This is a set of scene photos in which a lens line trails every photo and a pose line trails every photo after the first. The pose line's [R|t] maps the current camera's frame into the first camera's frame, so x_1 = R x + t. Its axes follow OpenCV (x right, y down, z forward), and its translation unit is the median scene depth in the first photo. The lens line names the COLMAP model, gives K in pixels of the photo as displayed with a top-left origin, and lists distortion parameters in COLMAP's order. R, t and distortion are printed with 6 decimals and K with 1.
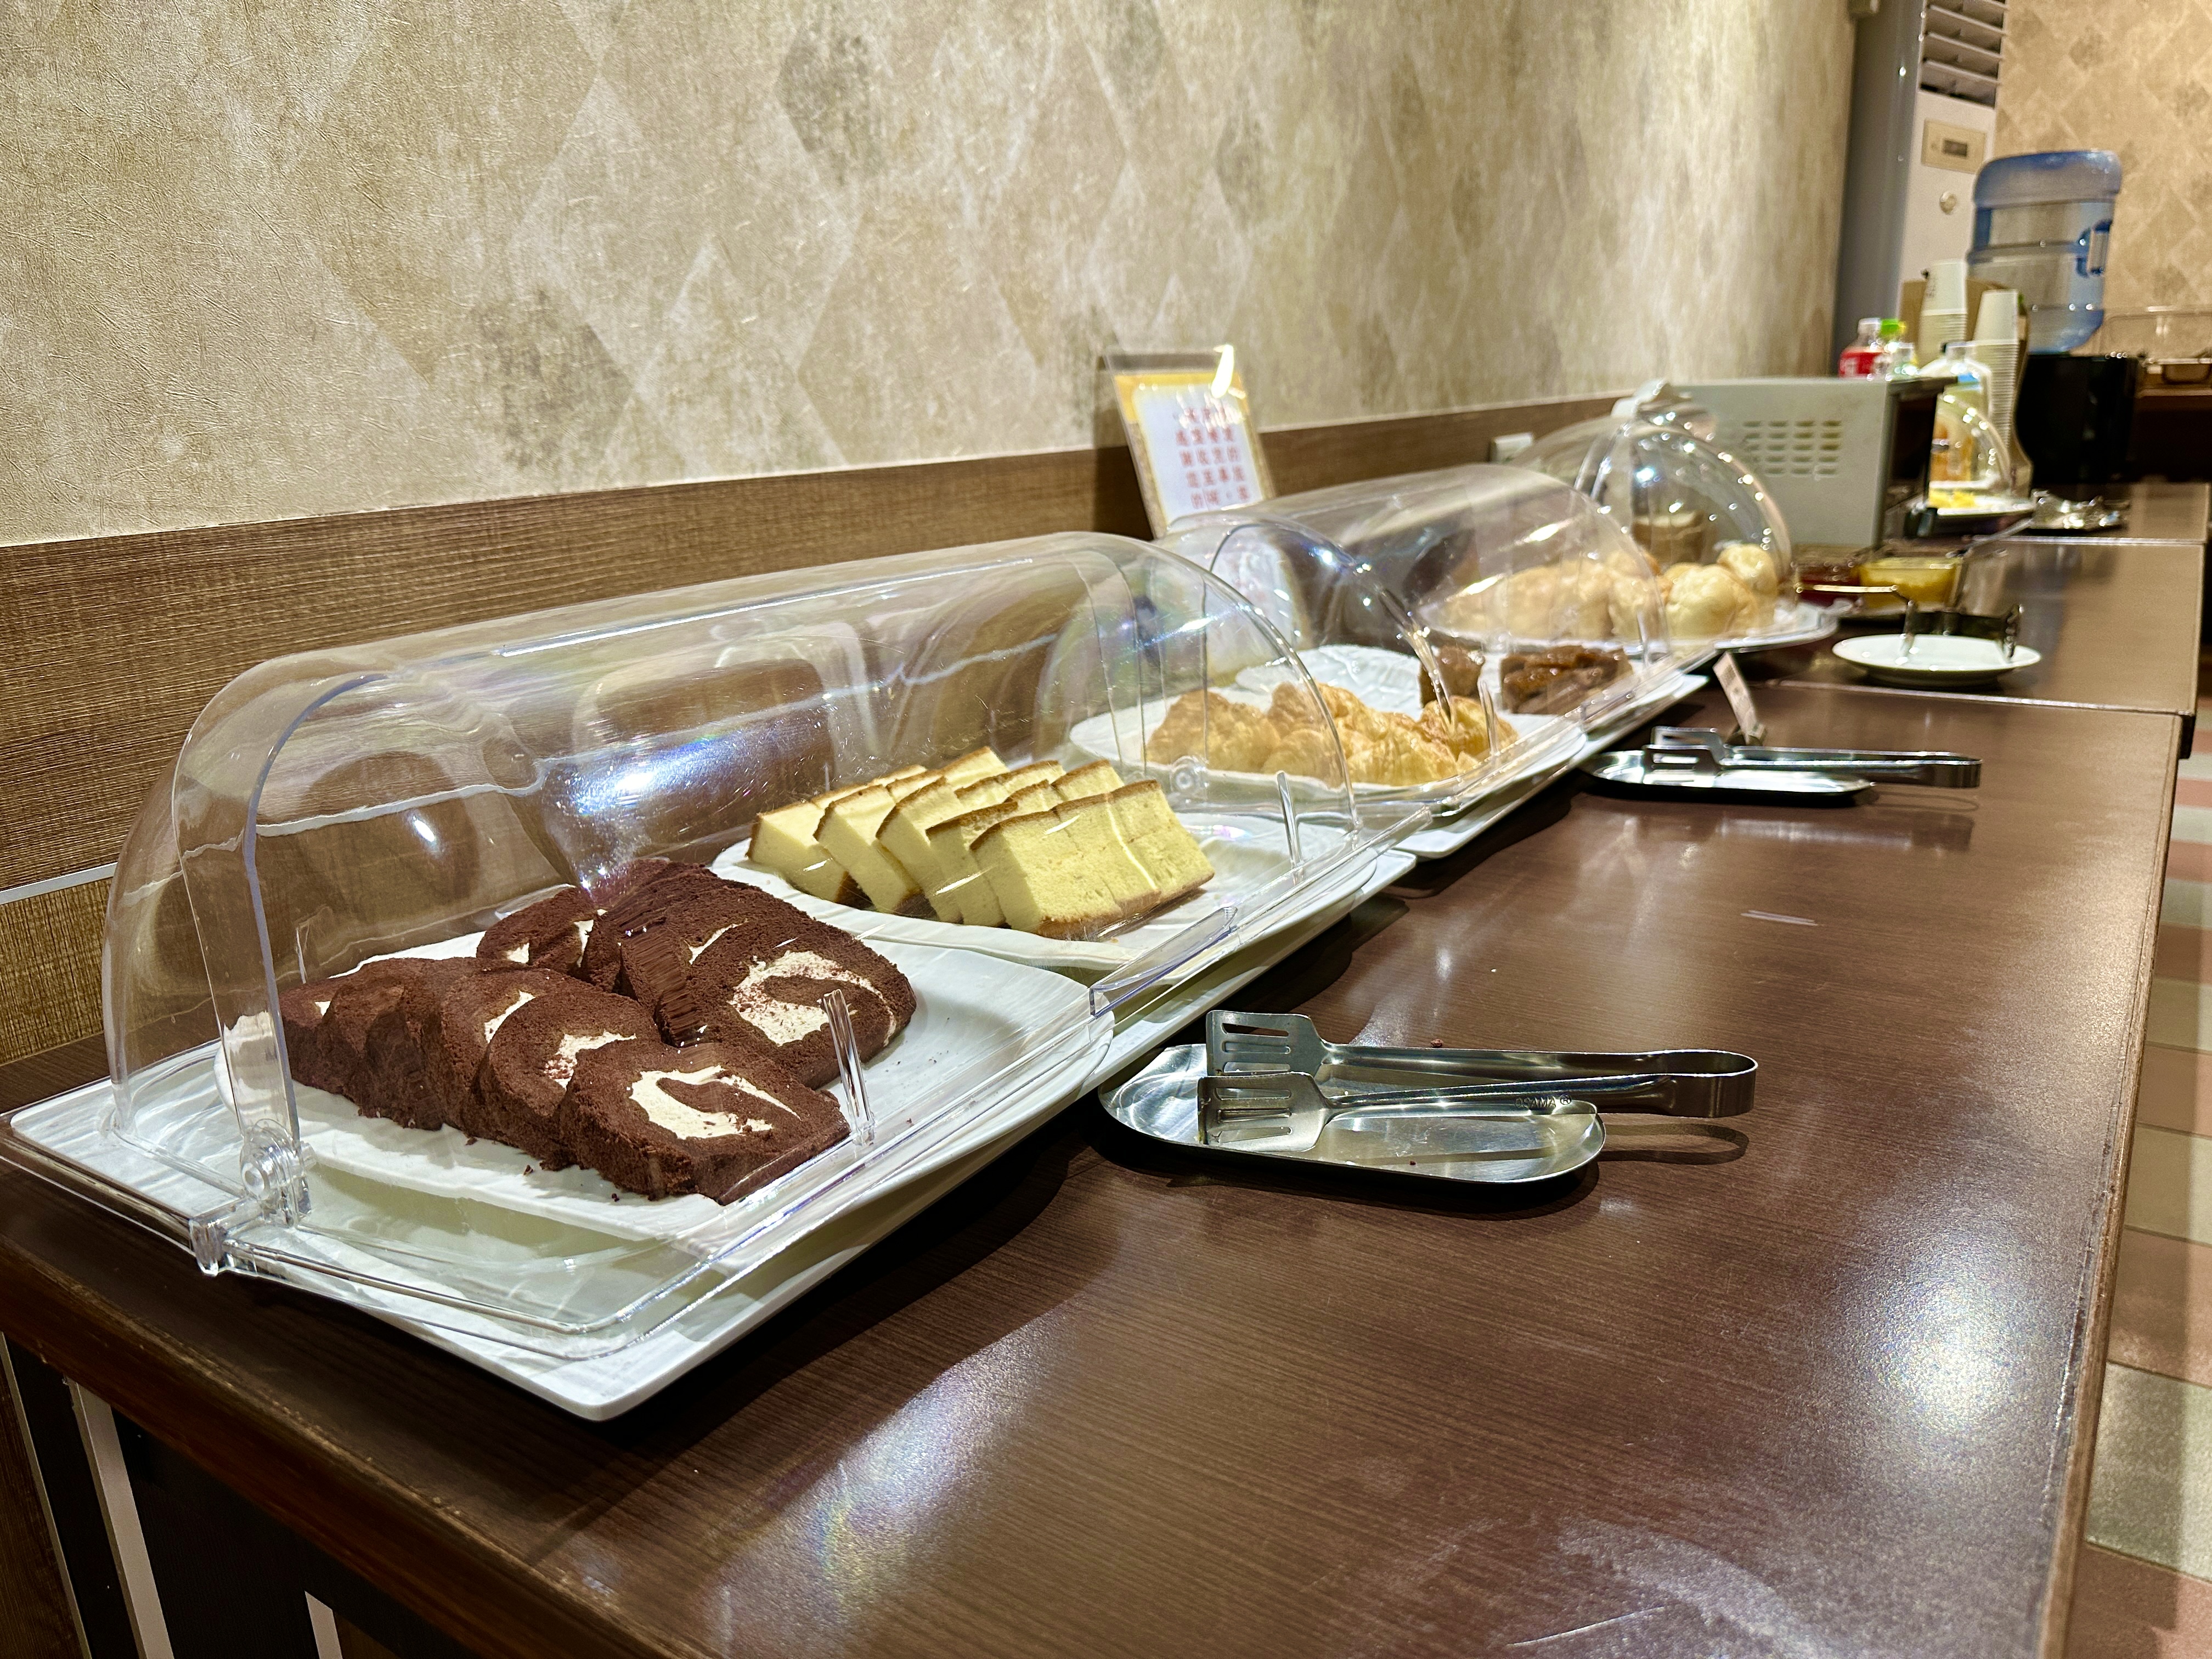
lens RADIAL K [[1552.2, 0, 1116.2], [0, 1552.2, 828.9], [0, 0, 1]] dist [0.037567, -0.021903]
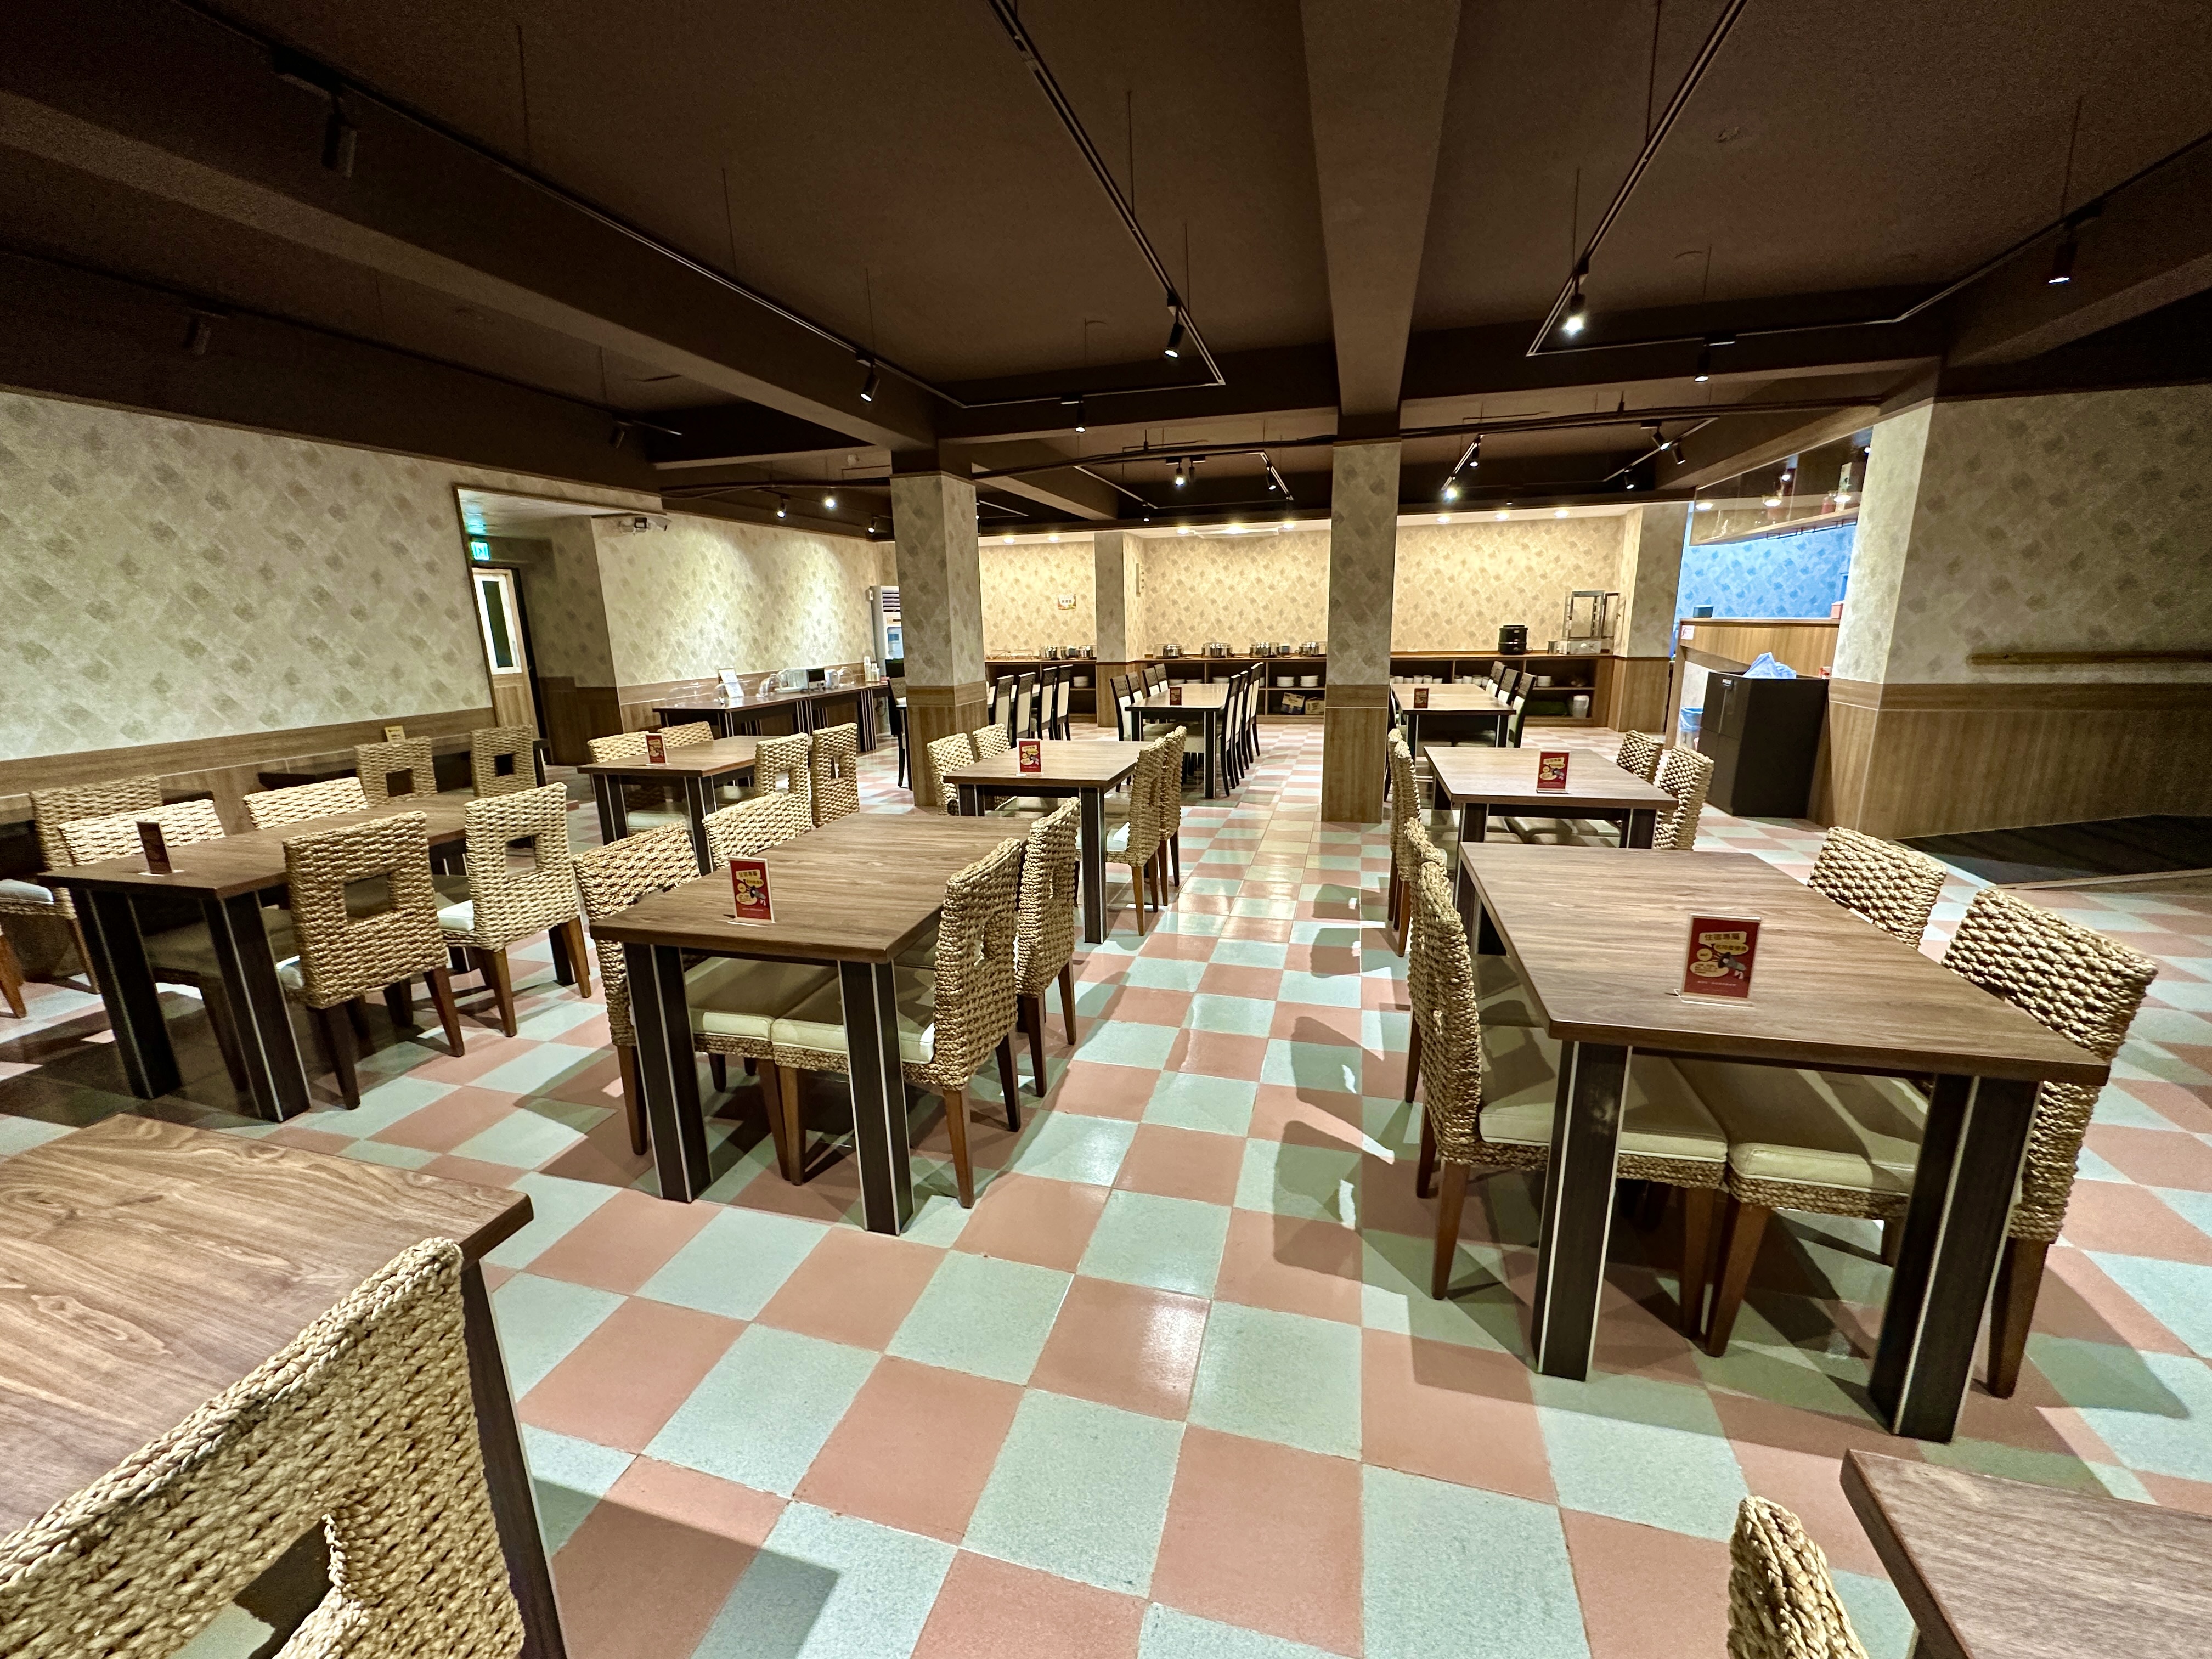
lens RADIAL K [[887.5, 0, 1105.7], [0, 887.5, 830.7], [0, 0, 1]] dist [-0.000605, -0.000044]
pose [[0.948577, -0.053960, 0.311915, 0.285536], [0.068095, 0.997079, -0.034595, 0.629478], [-0.309137, 0.054056, 0.949480, -2.902220]]
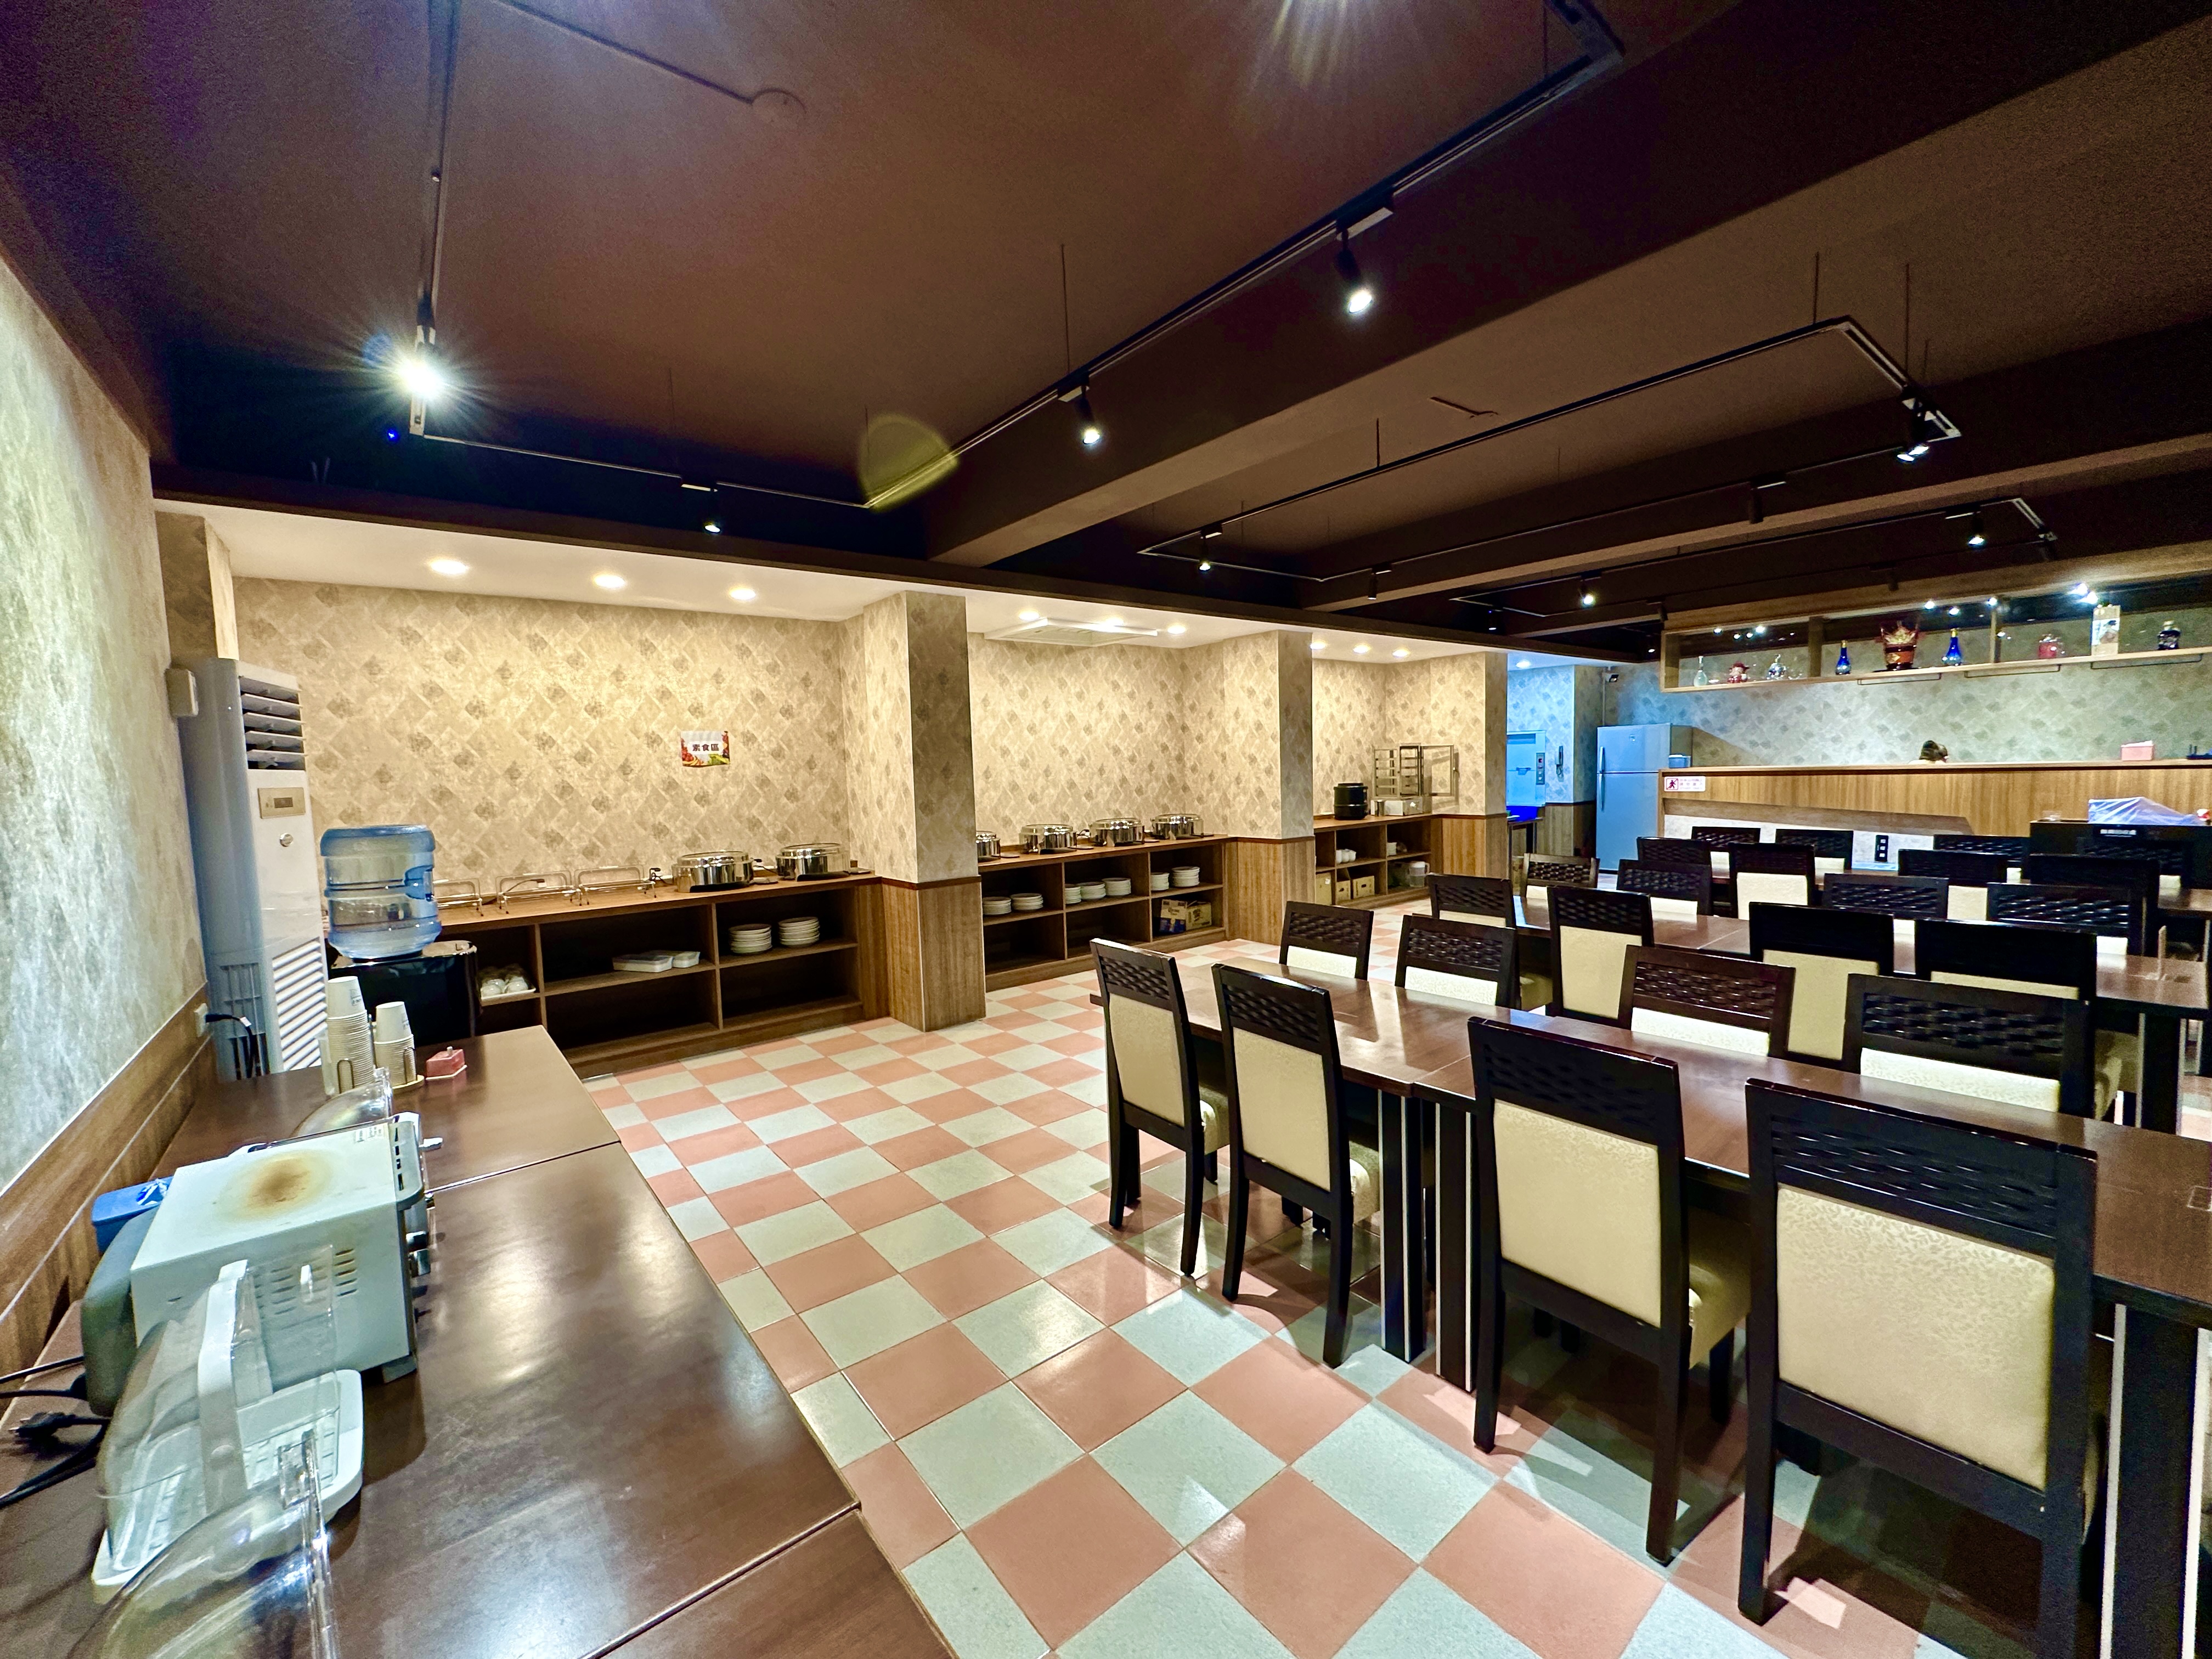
lens RADIAL K [[887.5, 0, 1115.2], [0, 887.5, 824.7], [0, 0, 1]] dist [-0.000605, -0.000044]
pose [[0.288333, -0.034272, 0.956917, 0.003725], [0.274213, 0.960459, -0.048226, -0.236714], [-0.917426, 0.276304, 0.286330, 0.158559]]
